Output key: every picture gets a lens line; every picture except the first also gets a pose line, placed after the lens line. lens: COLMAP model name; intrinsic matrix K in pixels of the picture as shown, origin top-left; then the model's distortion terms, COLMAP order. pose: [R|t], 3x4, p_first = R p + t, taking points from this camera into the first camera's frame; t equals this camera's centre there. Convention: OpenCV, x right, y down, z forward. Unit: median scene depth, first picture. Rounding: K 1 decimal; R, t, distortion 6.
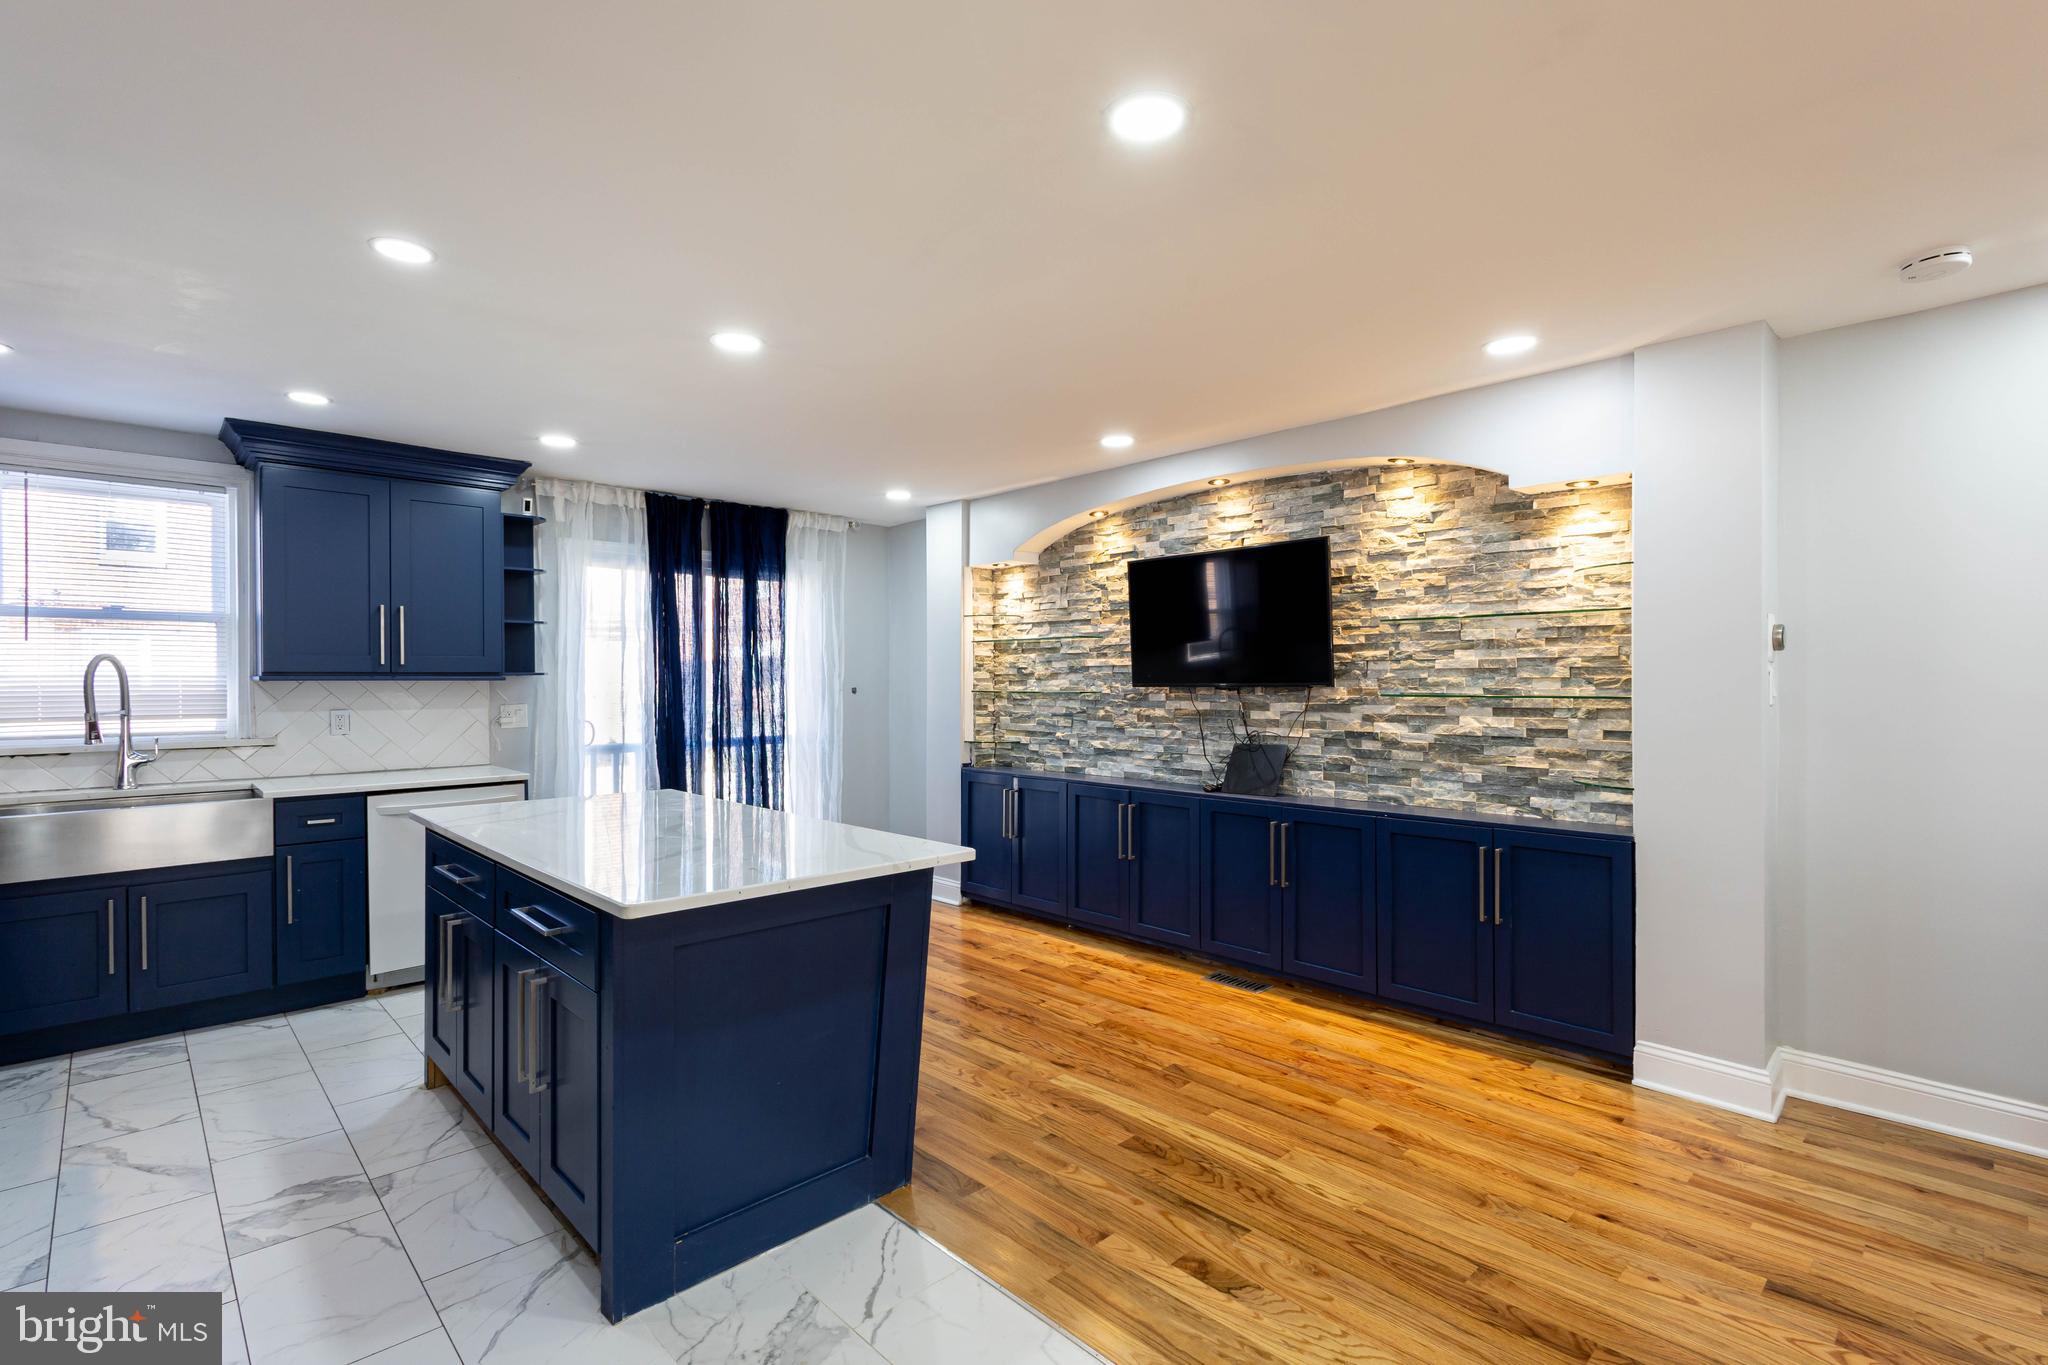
lens RADIAL K [[963.1, 0, 1040.0], [0, 963.1, 673.9], [0, 0, 1]] dist [-0.000675, 0.000484]
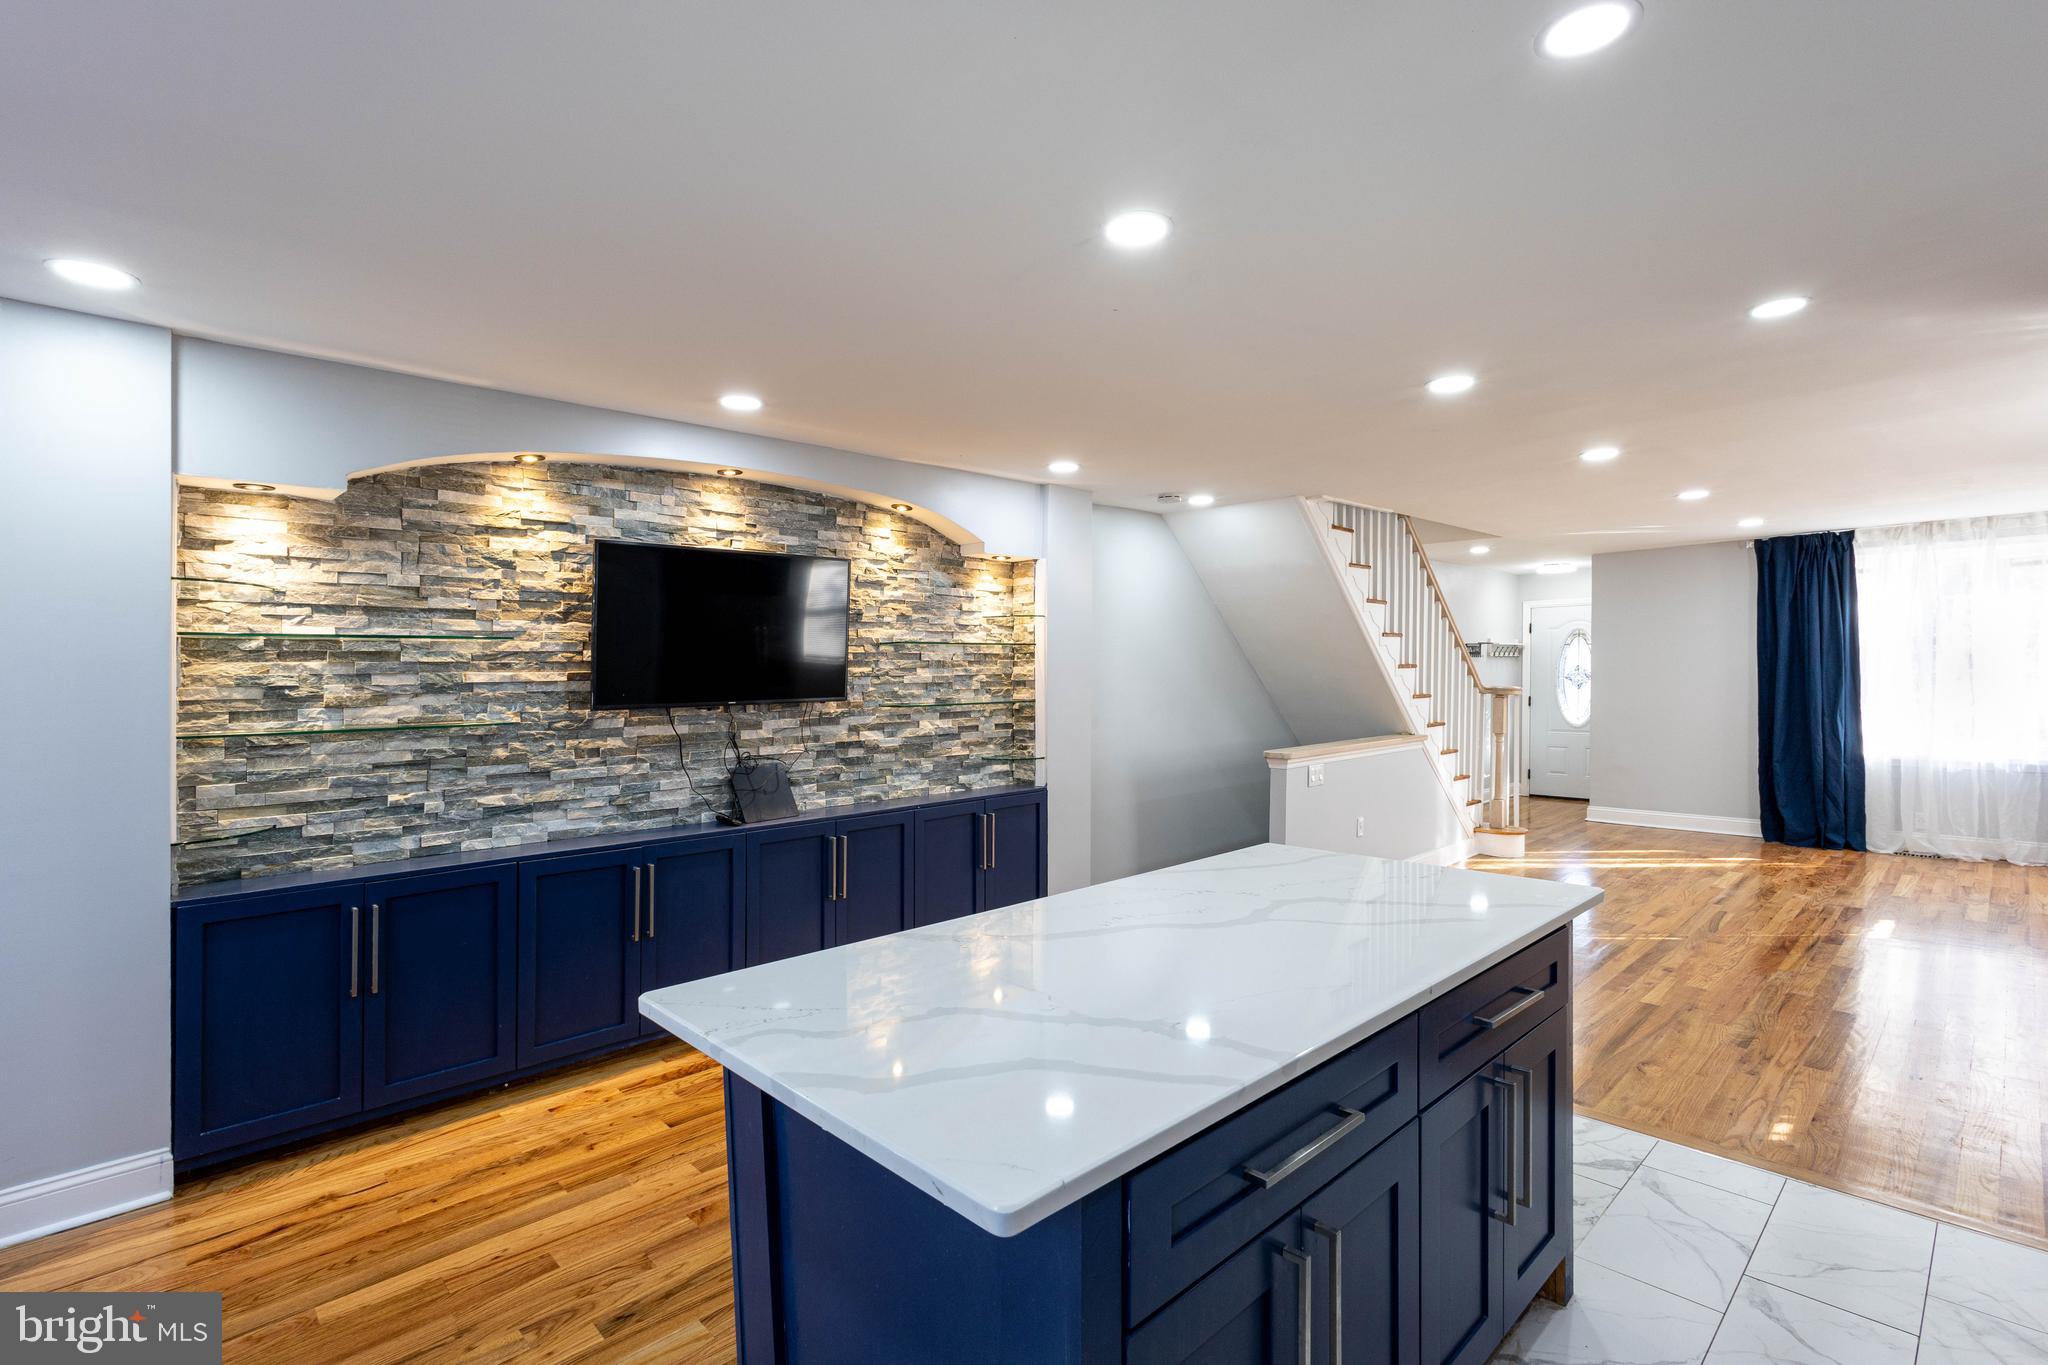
lens RADIAL K [[963.1, 0, 1019.7], [0, 963.1, 683.3], [0, 0, 1]] dist [-0.000675, 0.000484]
pose [[-0.002952, -0.007544, 0.999967, -0.642454], [0.006974, 0.999947, 0.007564, -0.010844], [-0.999971, 0.006996, -0.002899, 0.684239]]
